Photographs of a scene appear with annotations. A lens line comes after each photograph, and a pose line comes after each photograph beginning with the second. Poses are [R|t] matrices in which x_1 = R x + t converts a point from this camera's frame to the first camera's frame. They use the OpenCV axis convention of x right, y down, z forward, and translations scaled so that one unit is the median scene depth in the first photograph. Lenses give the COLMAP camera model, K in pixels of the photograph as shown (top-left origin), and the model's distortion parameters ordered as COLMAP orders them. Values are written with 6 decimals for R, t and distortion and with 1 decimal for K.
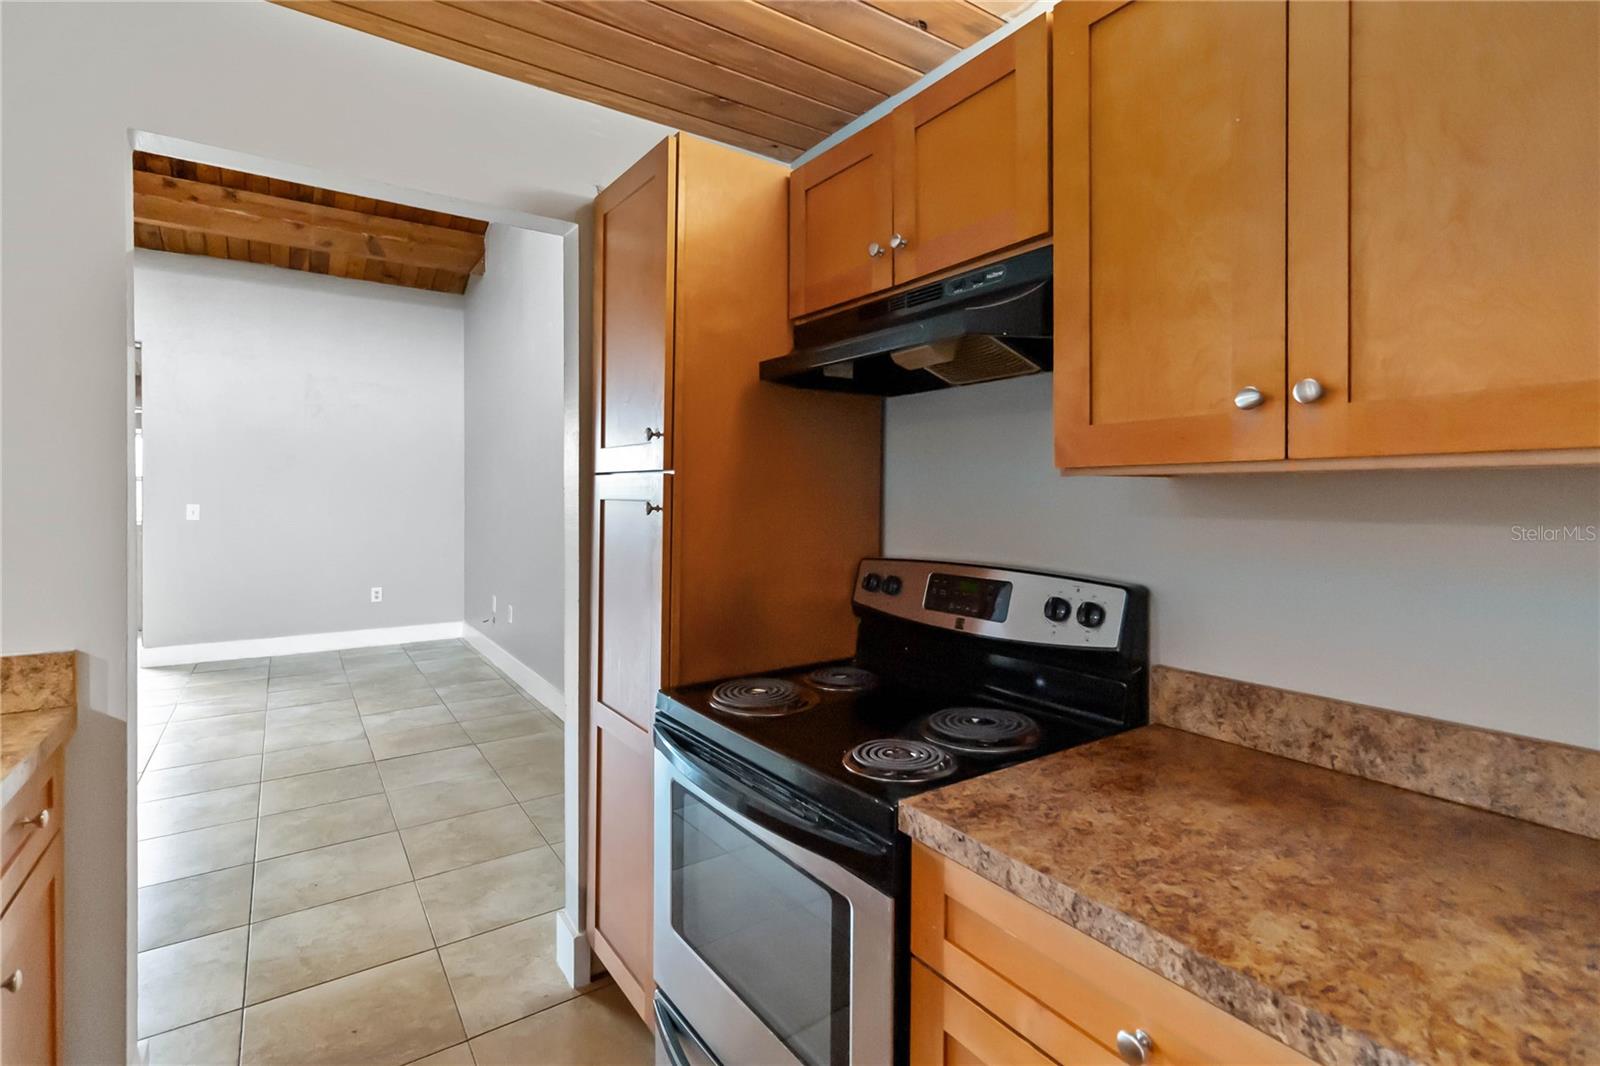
lens RADIAL K [[745.2, 0, 804.2], [0, 745.2, 501.3], [0, 0, 1]] dist [-0.001276, 0.000012]
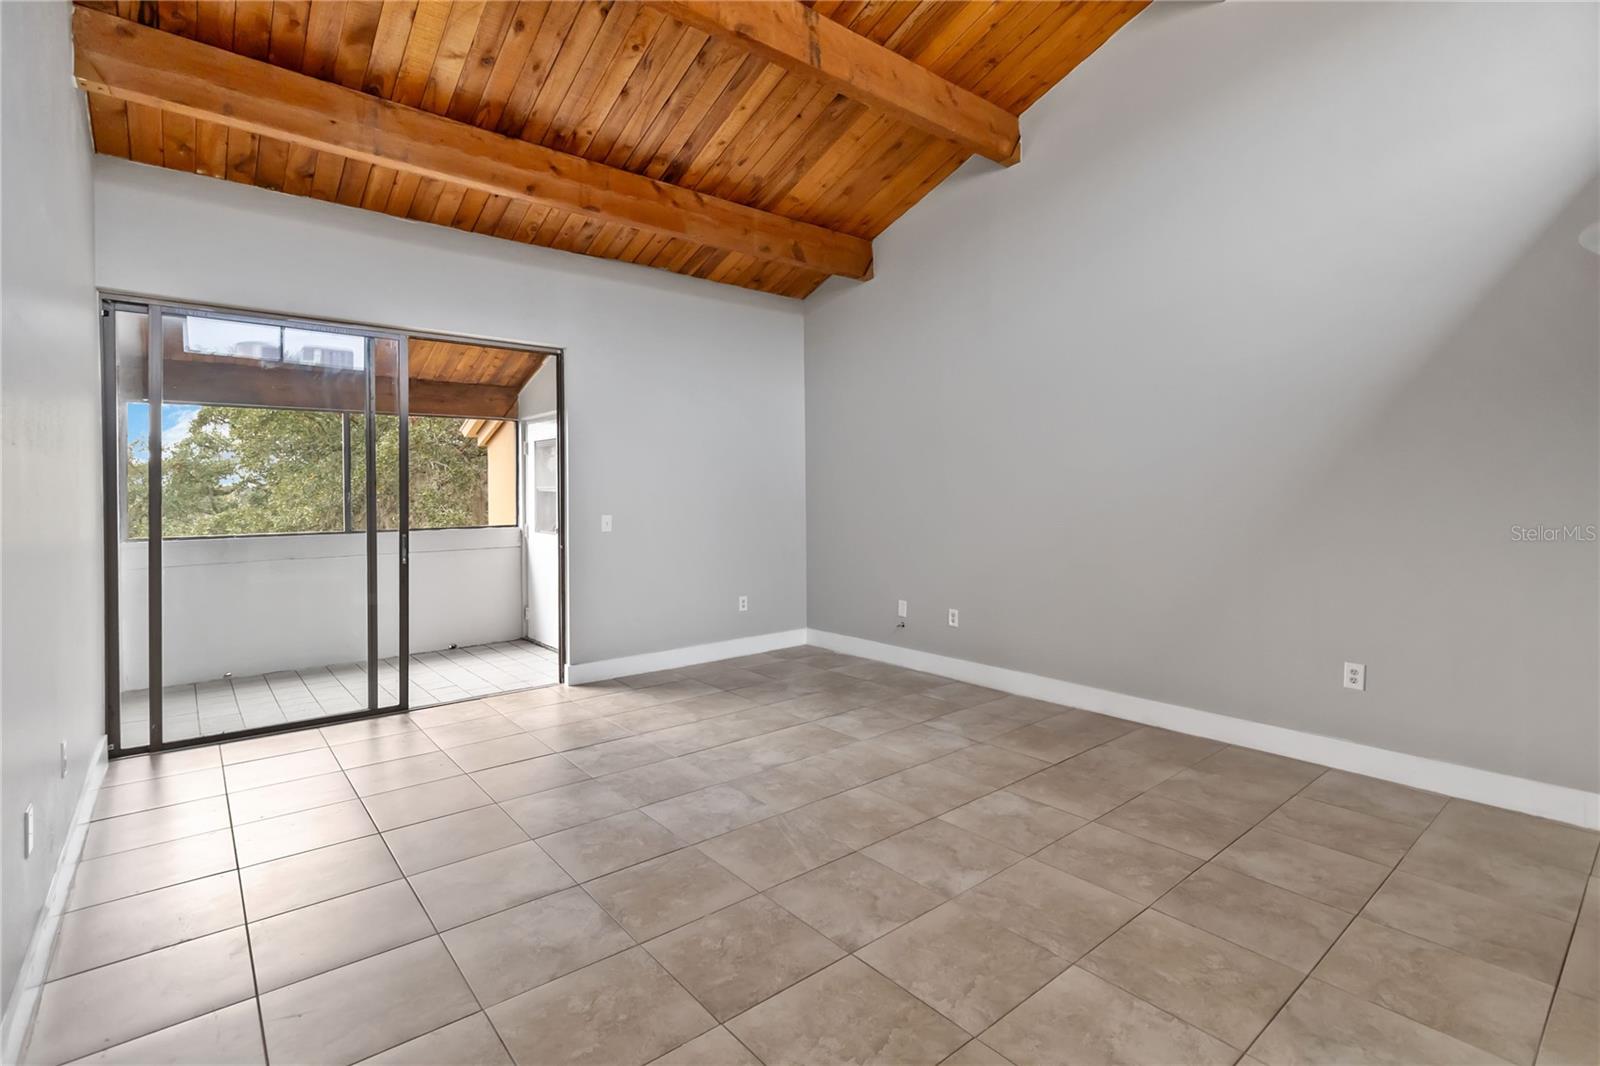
lens RADIAL K [[745.2, 0, 804.2], [0, 745.2, 501.3], [0, 0, 1]] dist [-0.001276, 0.000012]
pose [[0.997096, -0.012418, 0.075139, -0.646501], [0.012895, 0.999900, -0.005876, -0.003850], [-0.075058, 0.006828, 0.997156, 0.009695]]
